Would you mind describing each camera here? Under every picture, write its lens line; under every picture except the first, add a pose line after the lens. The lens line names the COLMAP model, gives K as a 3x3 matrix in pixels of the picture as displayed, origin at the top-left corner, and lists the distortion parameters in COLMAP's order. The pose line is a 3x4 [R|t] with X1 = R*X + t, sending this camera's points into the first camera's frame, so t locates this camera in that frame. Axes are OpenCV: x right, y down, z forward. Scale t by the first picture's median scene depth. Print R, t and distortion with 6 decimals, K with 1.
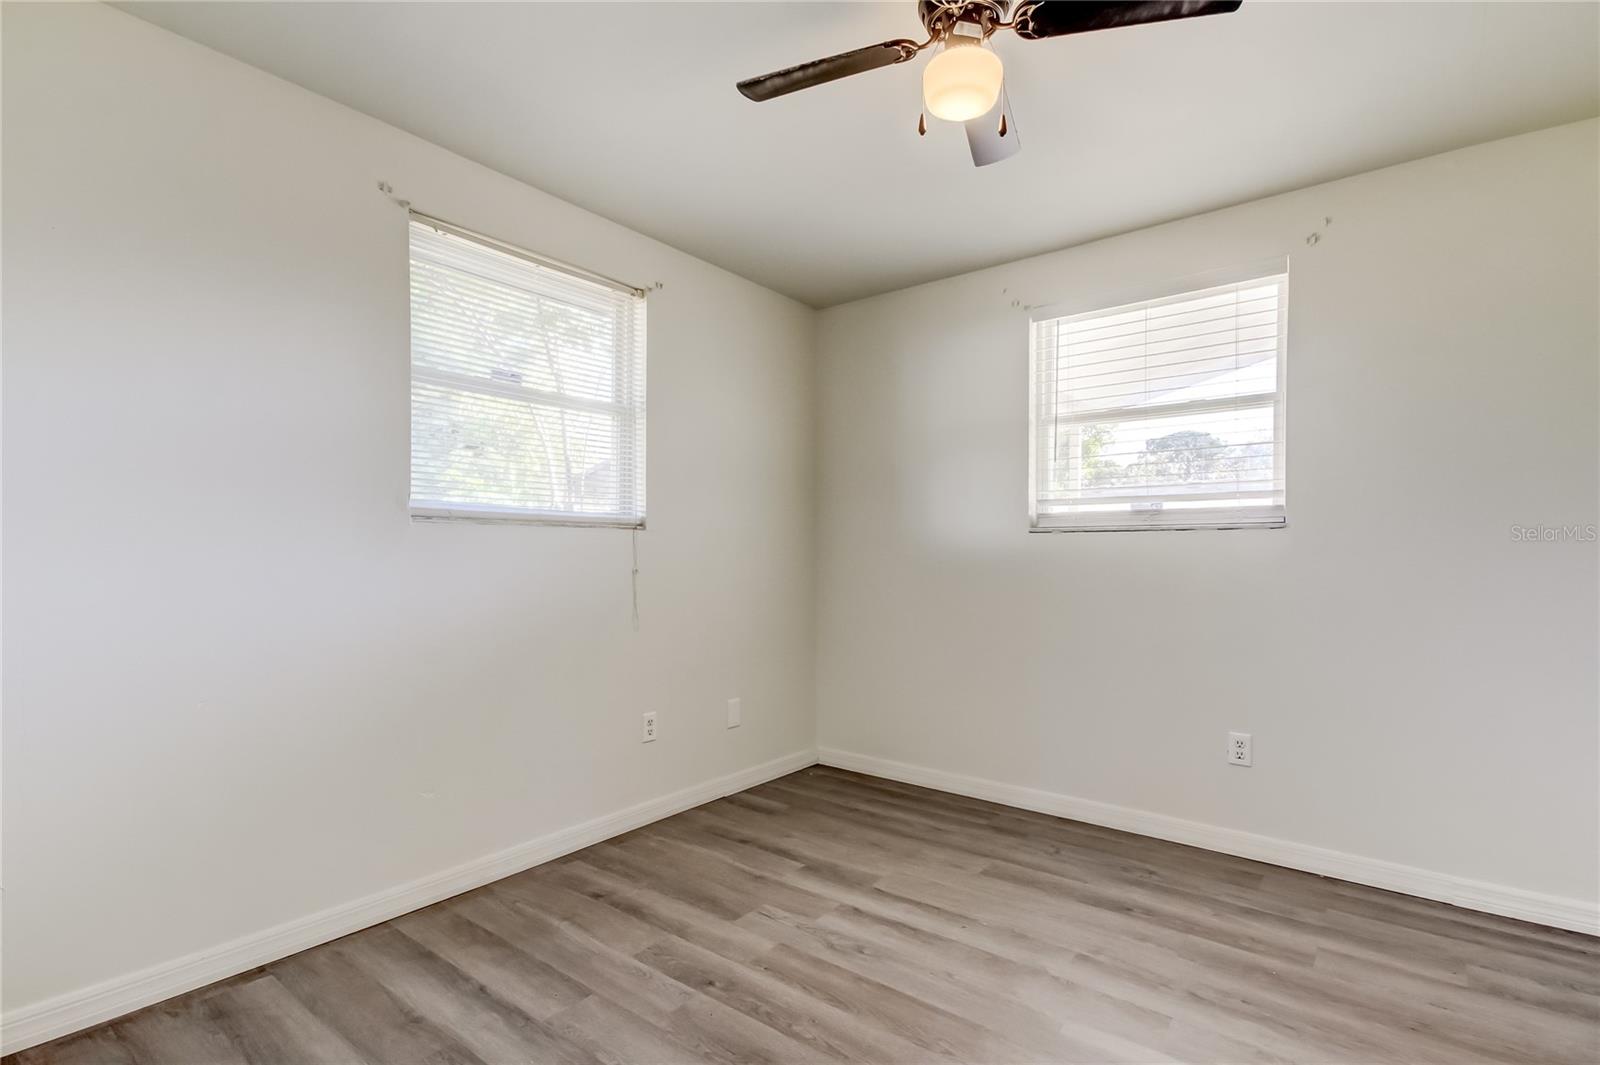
lens RADIAL K [[745.7, 0, 798.5], [0, 745.7, 544.3], [0, 0, 1]] dist [0.026057, -0.008859]
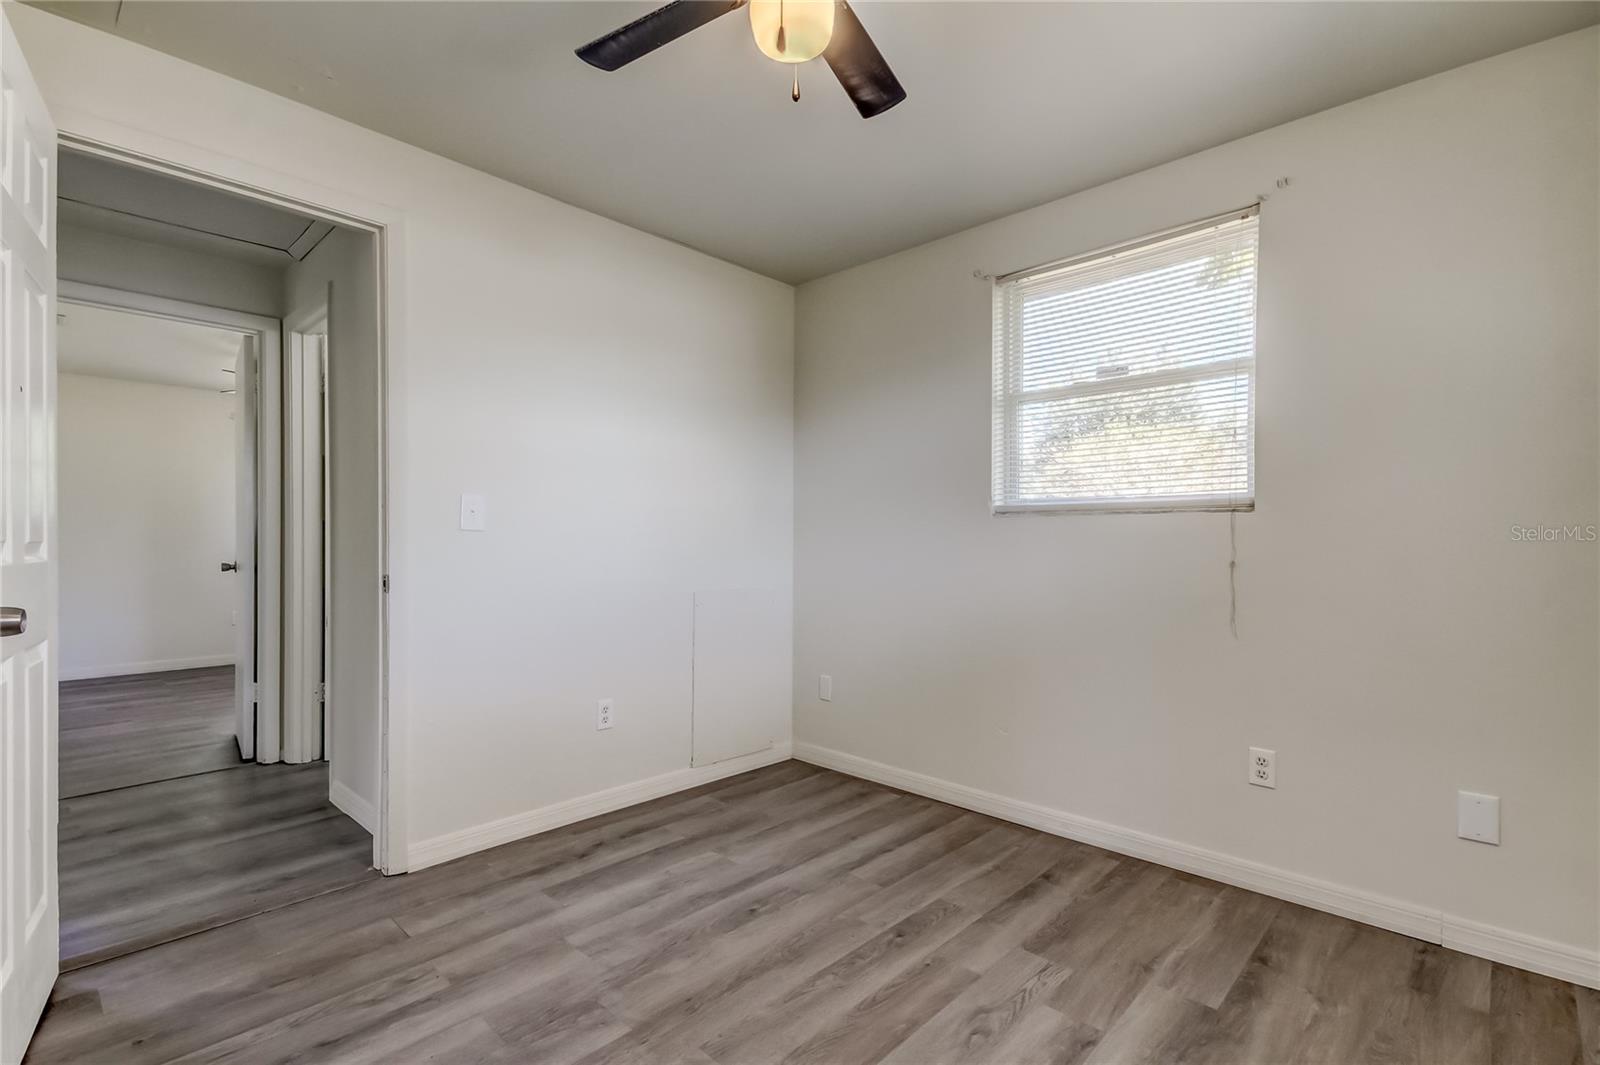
lens RADIAL K [[745.7, 0, 814.1], [0, 745.7, 541.4], [0, 0, 1]] dist [0.026057, -0.008859]
pose [[-0.085403, -0.010292, -0.996293, 0.759918], [0.006653, 0.999918, -0.010900, 0.021376], [0.996324, -0.007559, -0.085327, 0.756908]]
